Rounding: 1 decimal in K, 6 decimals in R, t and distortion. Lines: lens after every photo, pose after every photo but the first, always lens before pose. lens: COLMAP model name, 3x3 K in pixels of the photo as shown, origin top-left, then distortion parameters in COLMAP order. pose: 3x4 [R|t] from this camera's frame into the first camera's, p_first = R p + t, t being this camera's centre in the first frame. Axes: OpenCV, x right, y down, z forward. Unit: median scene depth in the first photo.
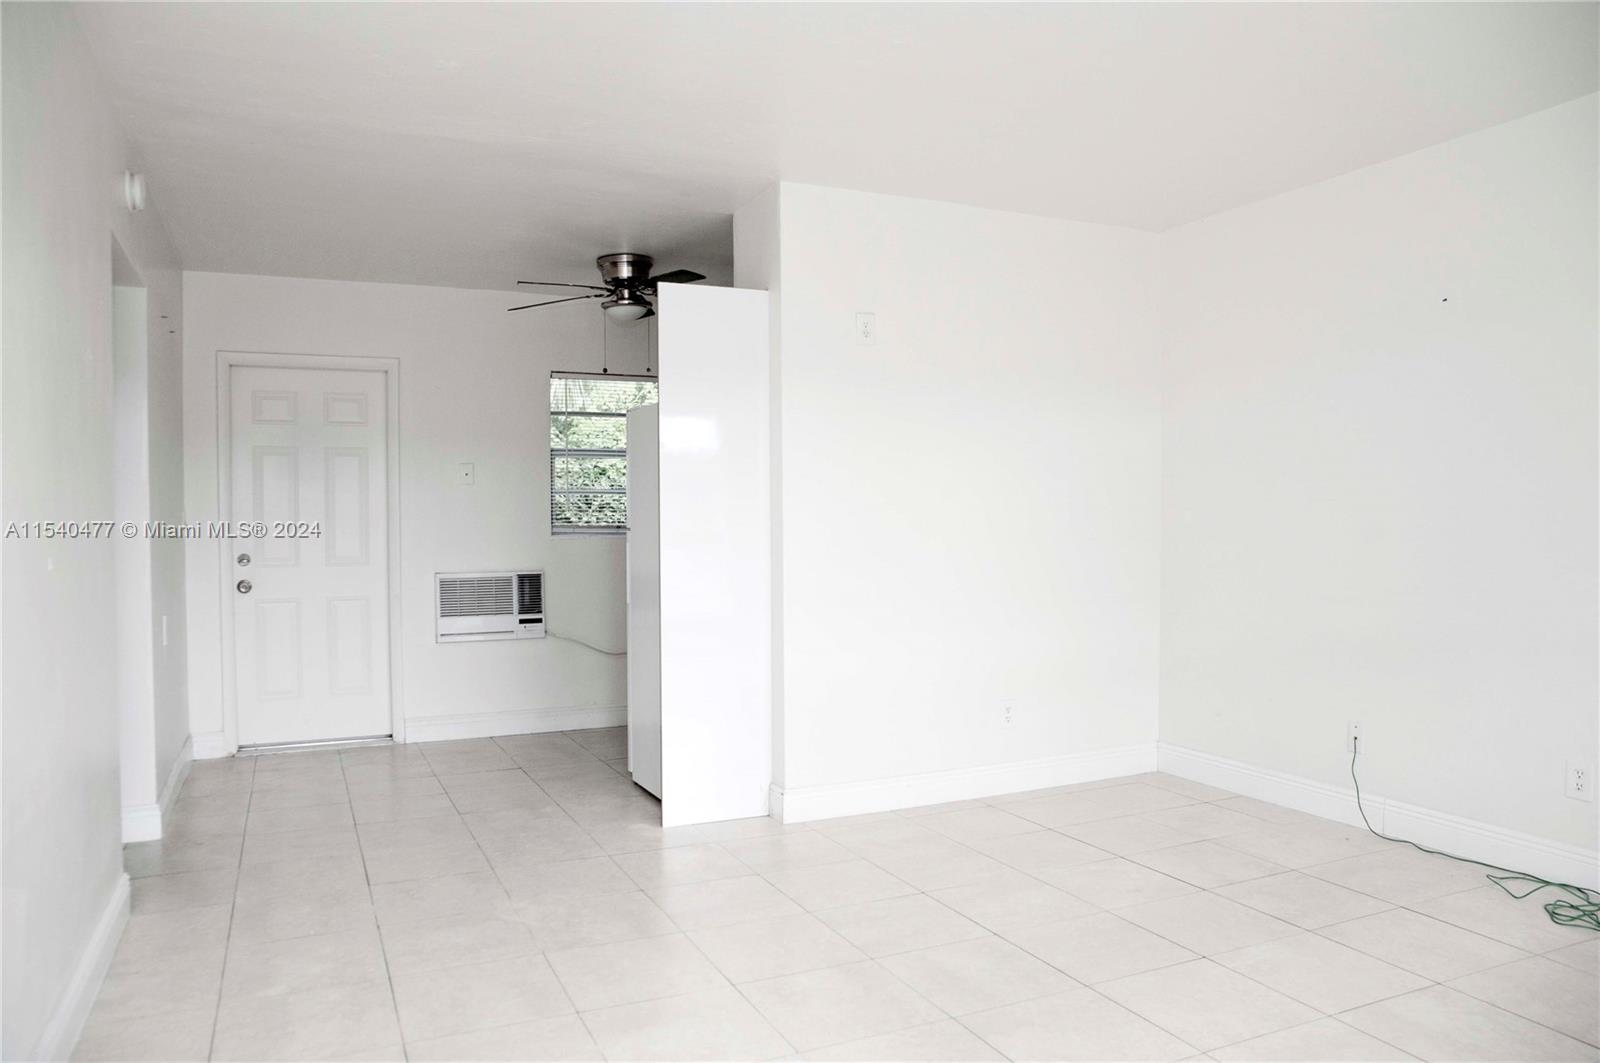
lens RADIAL K [[1096.1, 0, 799.0], [0, 1096.1, 534.7], [0, 0, 1]] dist [-0.036842, -0.000413]
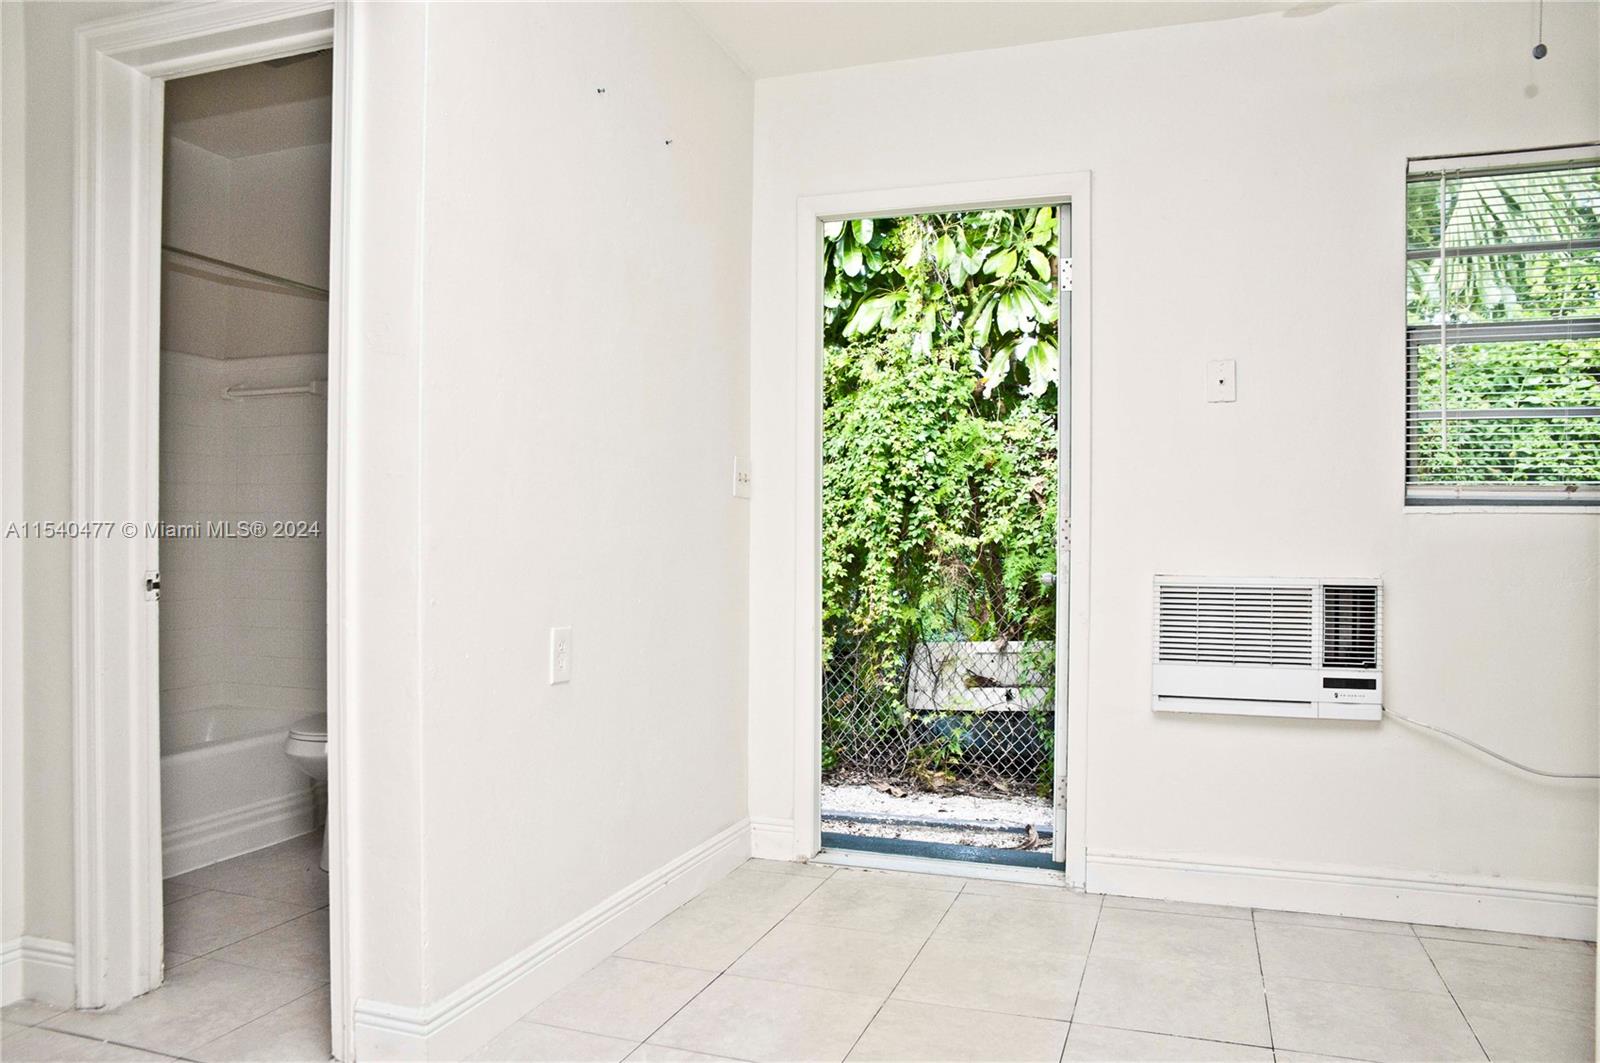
lens RADIAL K [[1096.1, 0, 800.6], [0, 1096.1, 541.3], [0, 0, 1]] dist [-0.036842, -0.000413]
pose [[0.712399, 0.019186, -0.701512, -0.086868], [-0.016996, 0.999805, 0.010084, 0.016820], [0.701568, 0.004740, 0.712586, 0.500086]]
